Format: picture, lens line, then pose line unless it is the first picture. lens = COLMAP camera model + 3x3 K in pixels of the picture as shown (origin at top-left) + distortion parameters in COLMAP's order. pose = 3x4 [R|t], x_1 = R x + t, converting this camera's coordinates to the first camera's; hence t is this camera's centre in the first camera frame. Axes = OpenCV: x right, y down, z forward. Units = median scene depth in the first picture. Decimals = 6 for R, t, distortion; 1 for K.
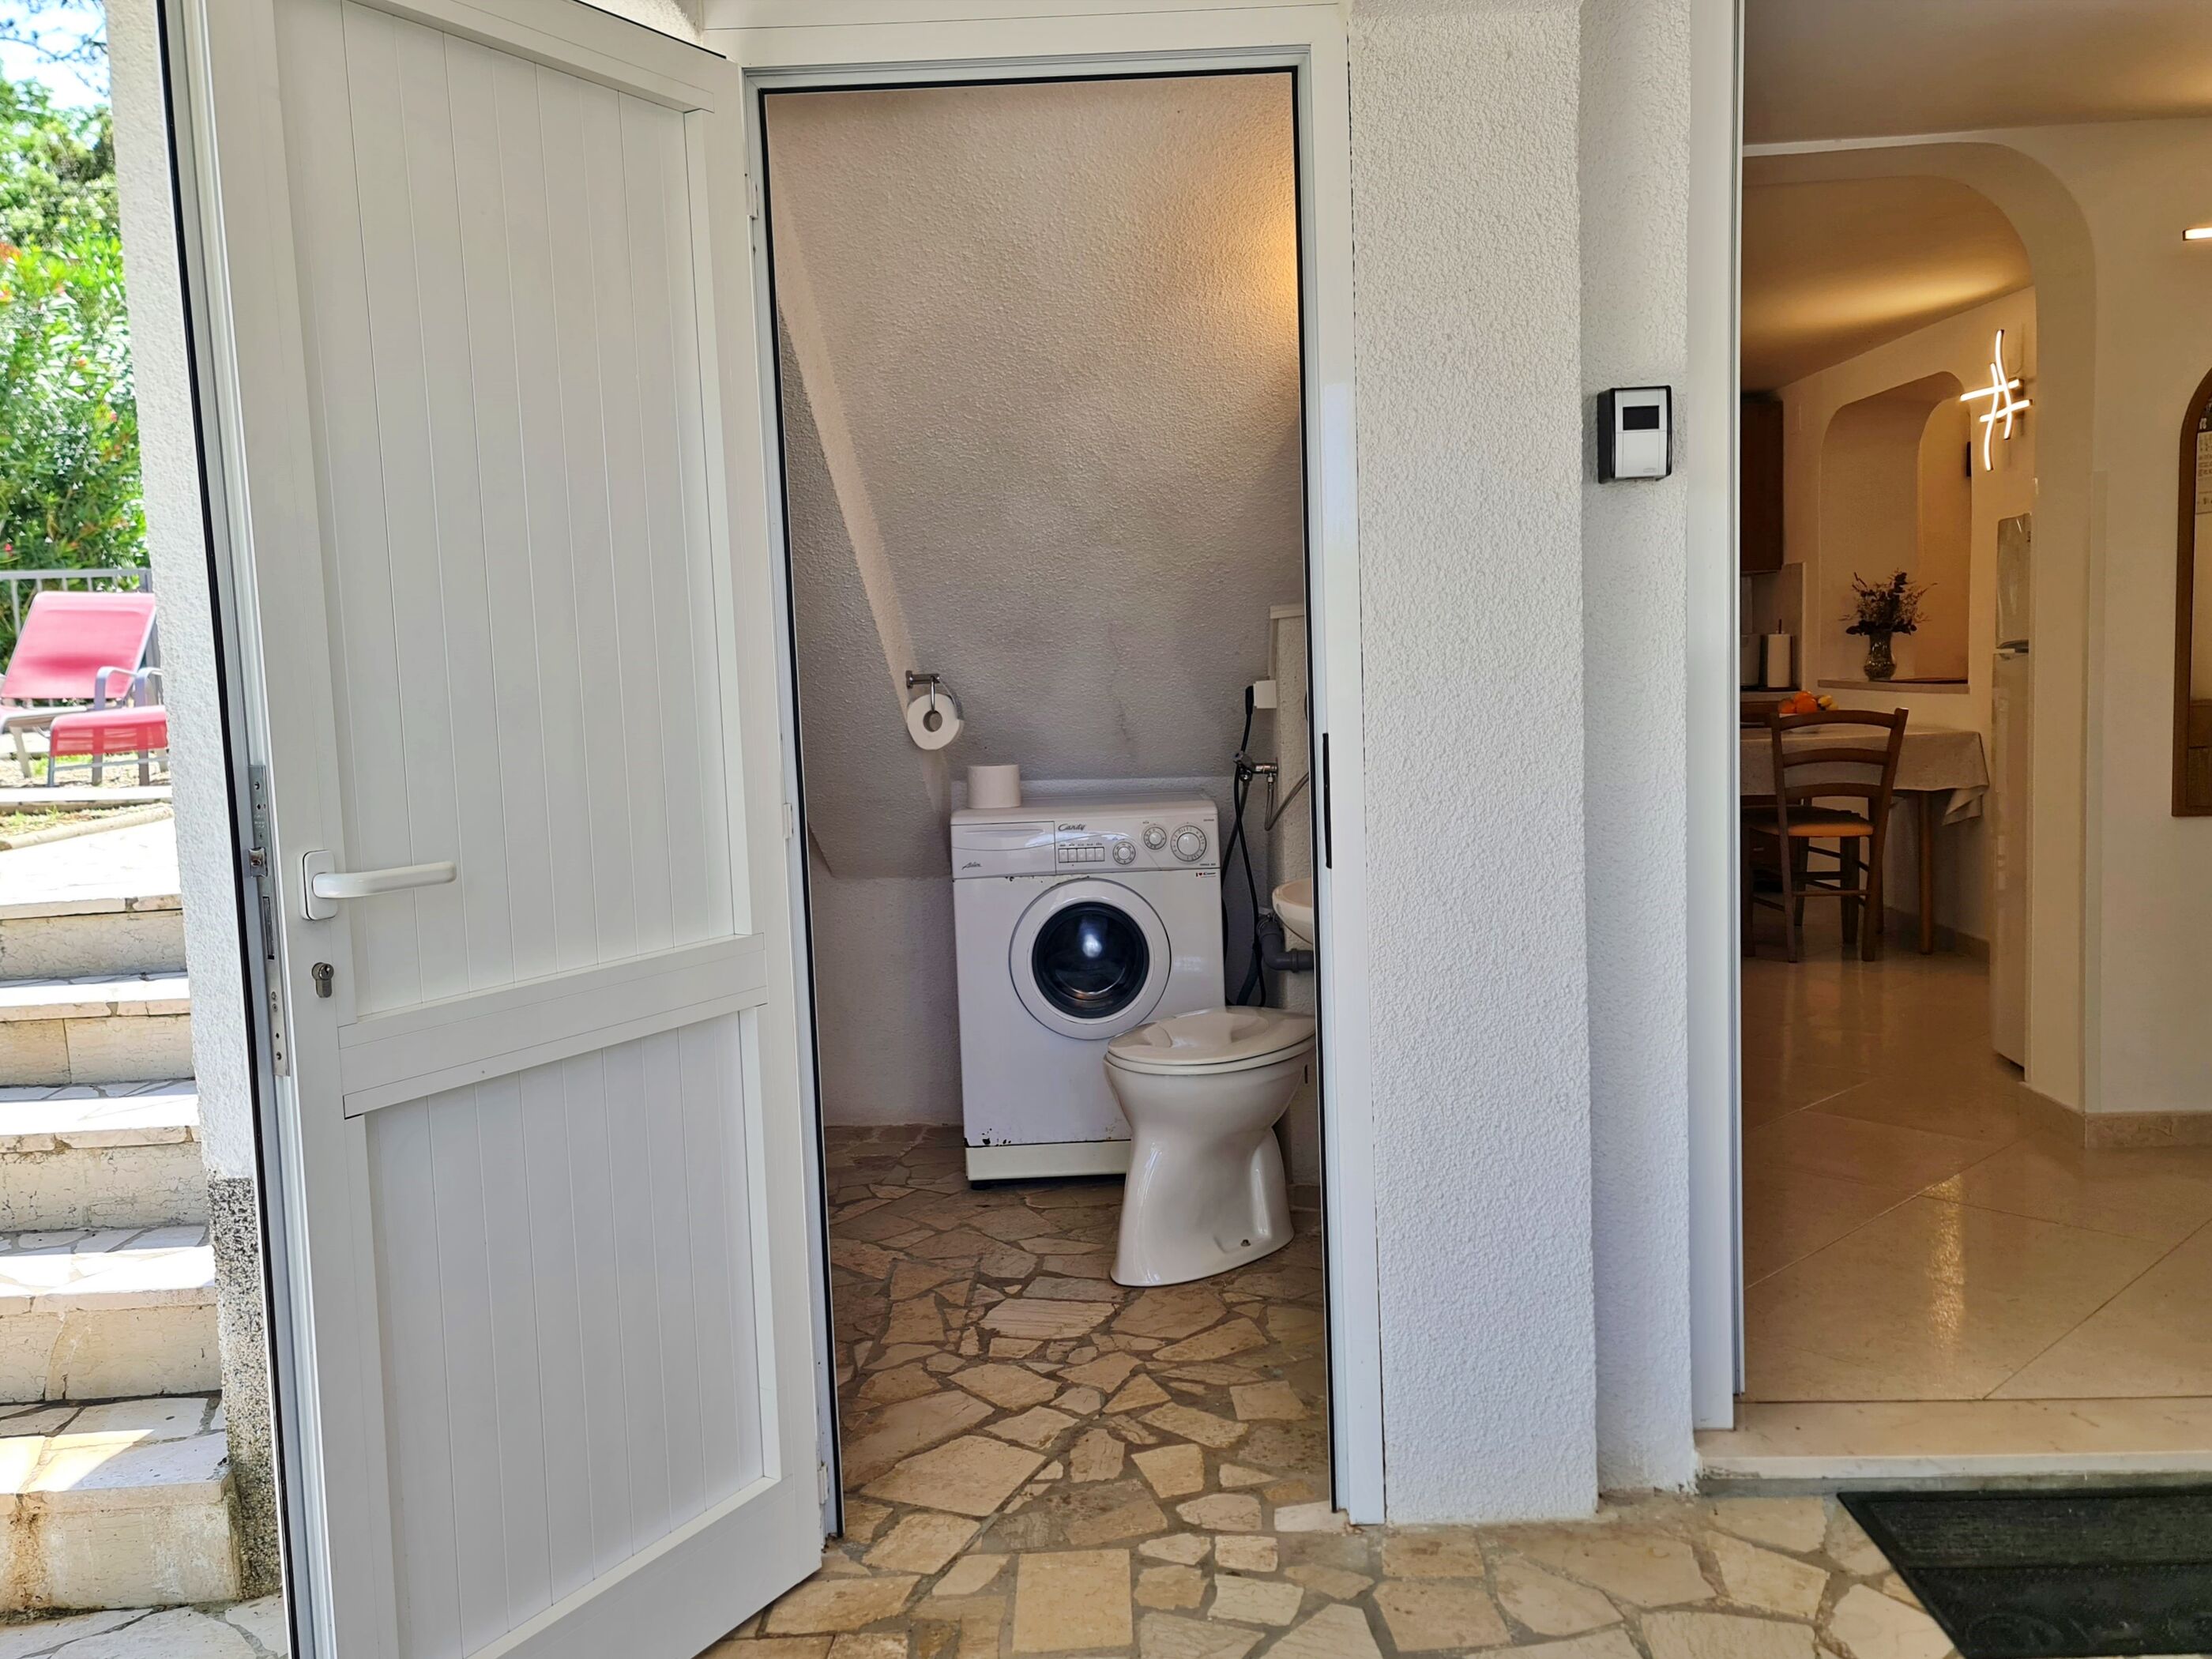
lens RADIAL K [[1711.5, 0, 1092.5], [0, 1711.5, 806.6], [0, 0, 1]] dist [0.039342, -0.016171]
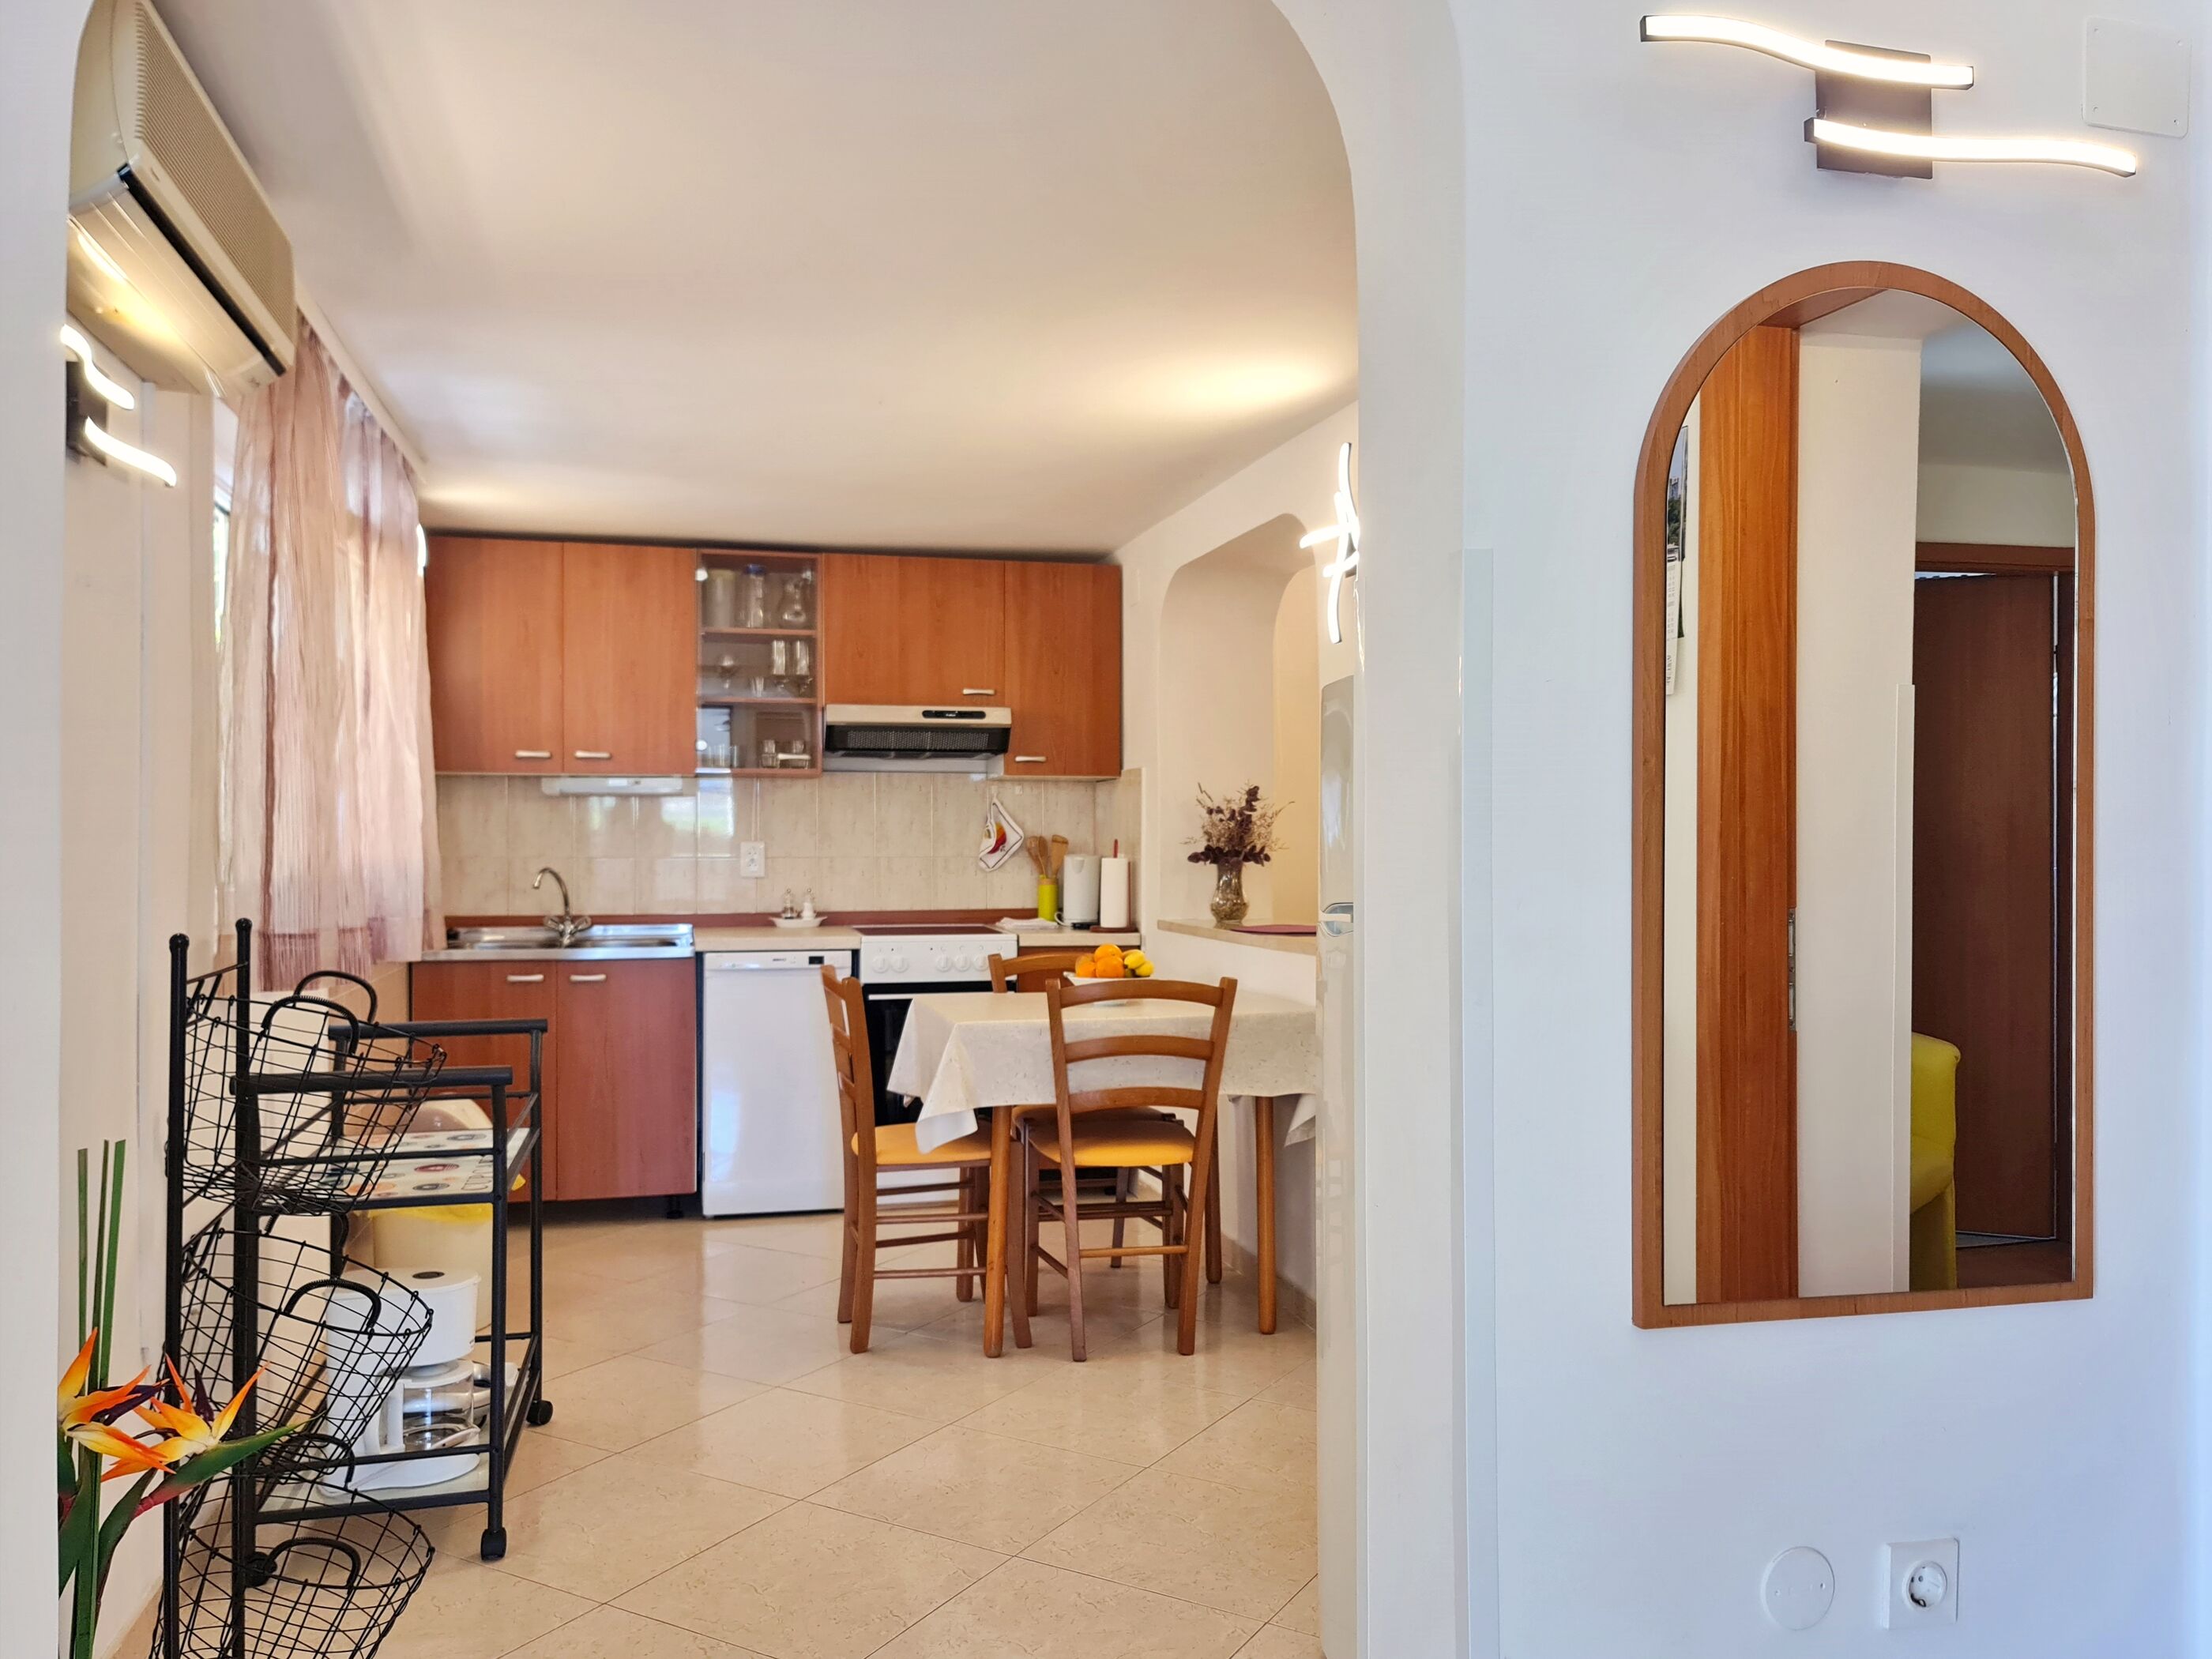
lens RADIAL K [[1618.4, 0, 1111.9], [0, 1618.4, 856.1], [0, 0, 1]] dist [0.062817, -0.053950]
pose [[0.952106, 0.034394, 0.303829, 0.221887], [-0.006916, 0.995822, -0.091057, -0.044210], [-0.305691, 0.084594, 0.948365, 0.392276]]
